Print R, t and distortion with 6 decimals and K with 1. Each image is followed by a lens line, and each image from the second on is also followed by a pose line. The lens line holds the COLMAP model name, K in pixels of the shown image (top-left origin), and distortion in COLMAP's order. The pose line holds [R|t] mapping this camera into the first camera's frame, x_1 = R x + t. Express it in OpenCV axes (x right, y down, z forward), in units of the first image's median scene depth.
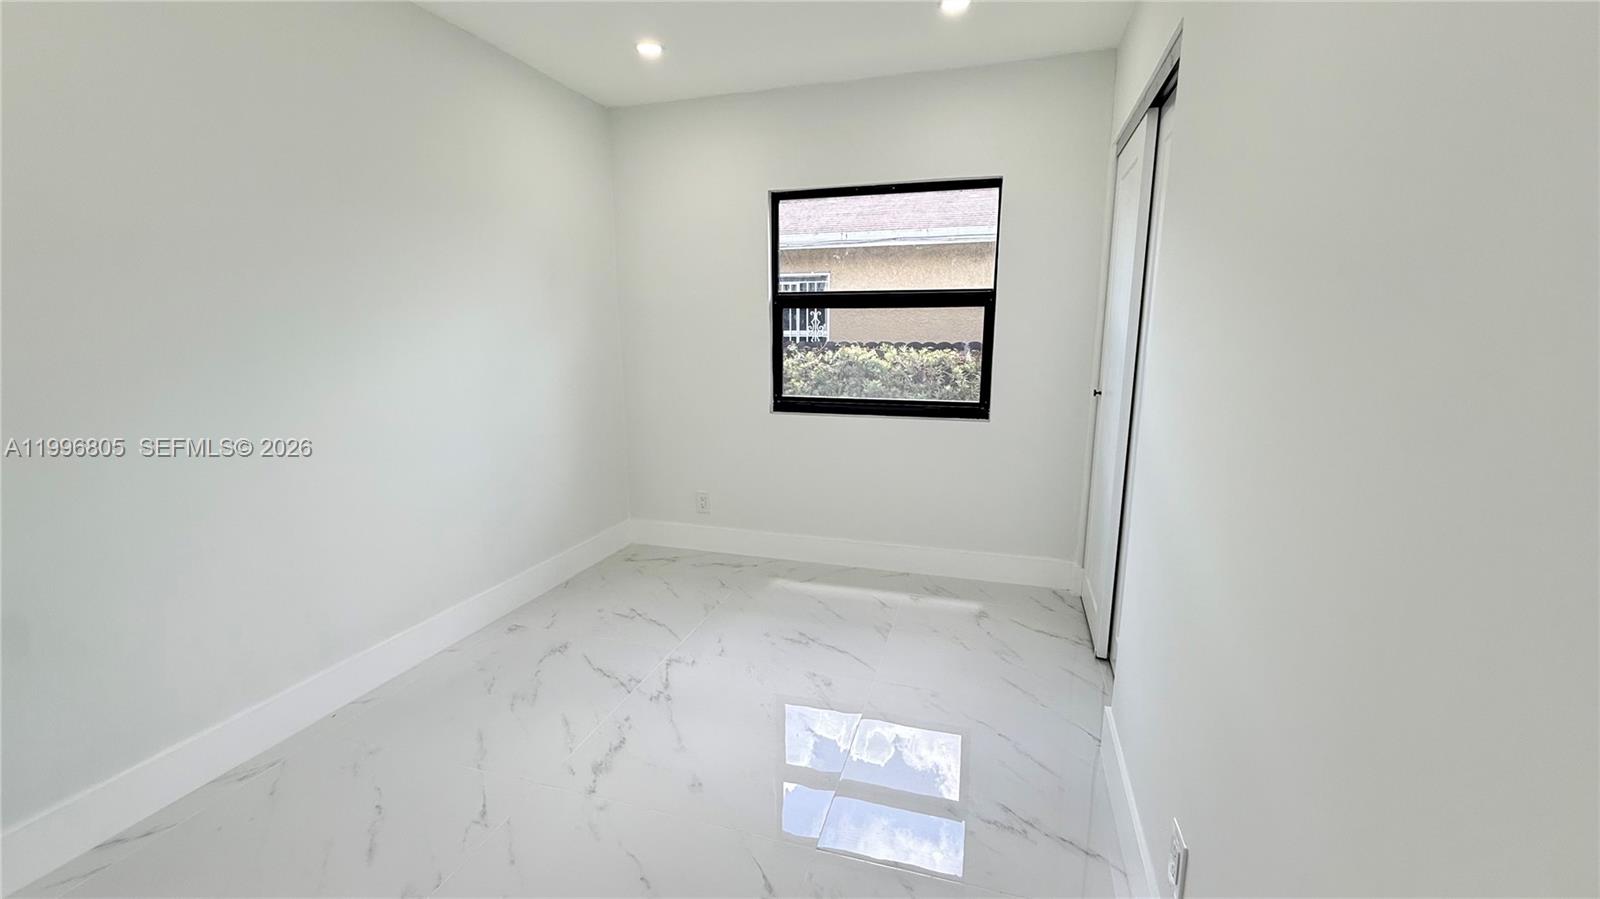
lens RADIAL K [[655.2, 0, 800.0], [0, 655.2, 449.5], [0, 0, 1]] dist [0.012855, -0.000023]
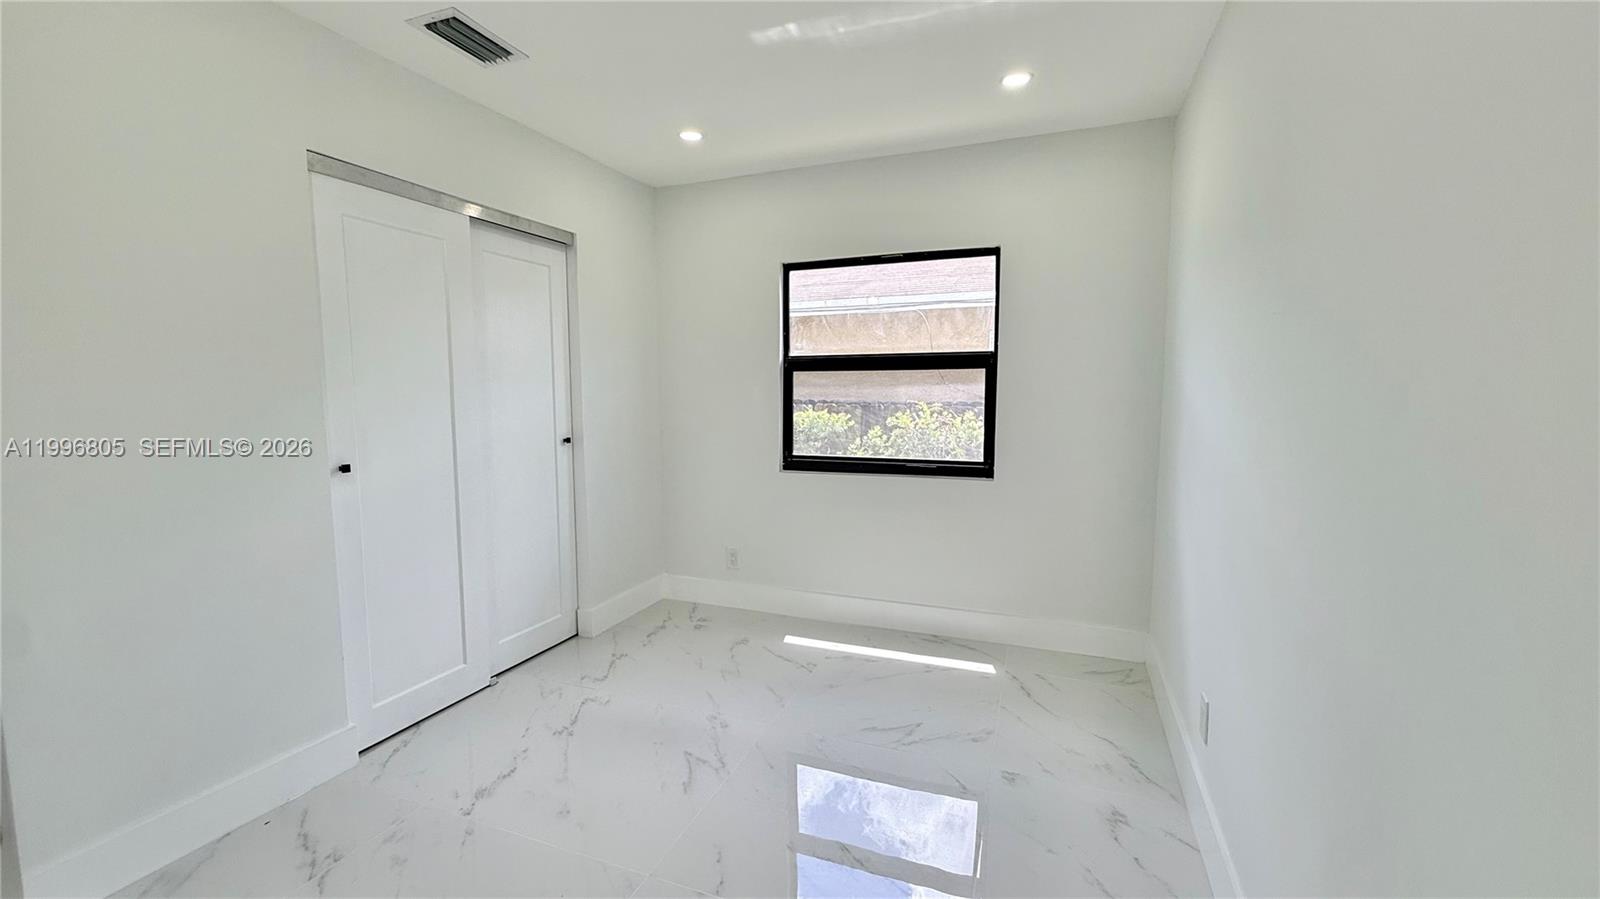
lens RADIAL K [[649.0, 0, 801.7], [0, 649.0, 454.0], [0, 0, 1]] dist [0.000348, -0.000040]
pose [[0.997694, 0.004199, -0.067743, 0.059528], [-0.009816, 0.996518, -0.082798, 0.002260], [0.067160, 0.083273, 0.994261, -0.015198]]
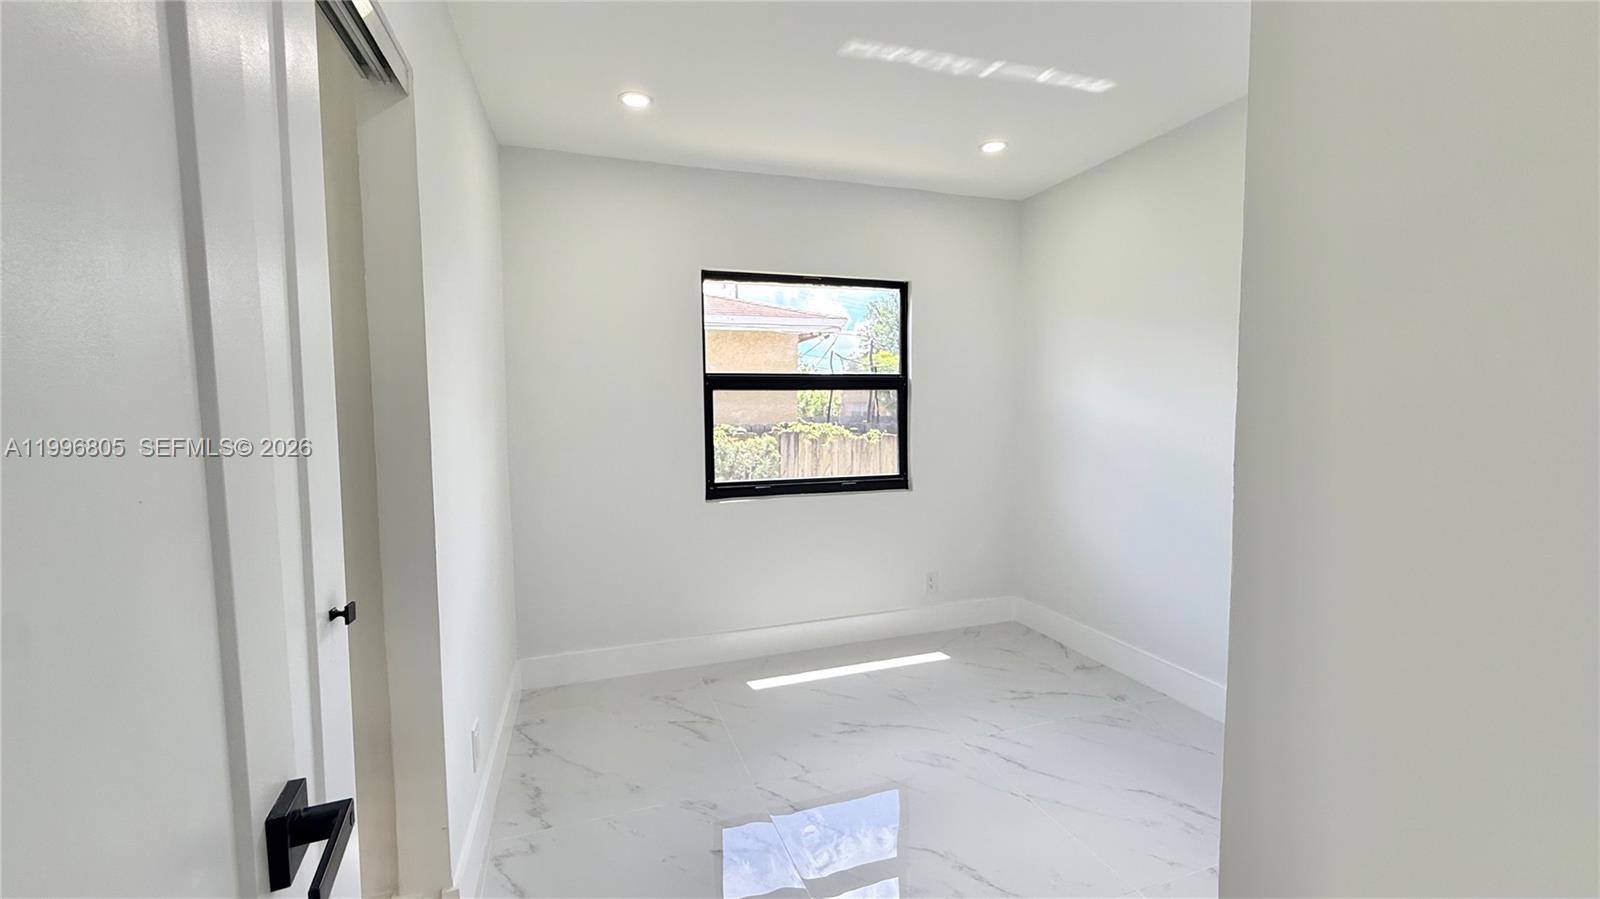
lens RADIAL K [[657.6, 0, 834.0], [0, 657.6, 466.2], [0, 0, 1]] dist [0.017322, 0.000016]
pose [[0.798850, -0.060198, 0.598511, -0.464635], [0.120040, 0.990921, -0.060554, -0.029068], [-0.589431, 0.120219, 0.798823, 0.160376]]
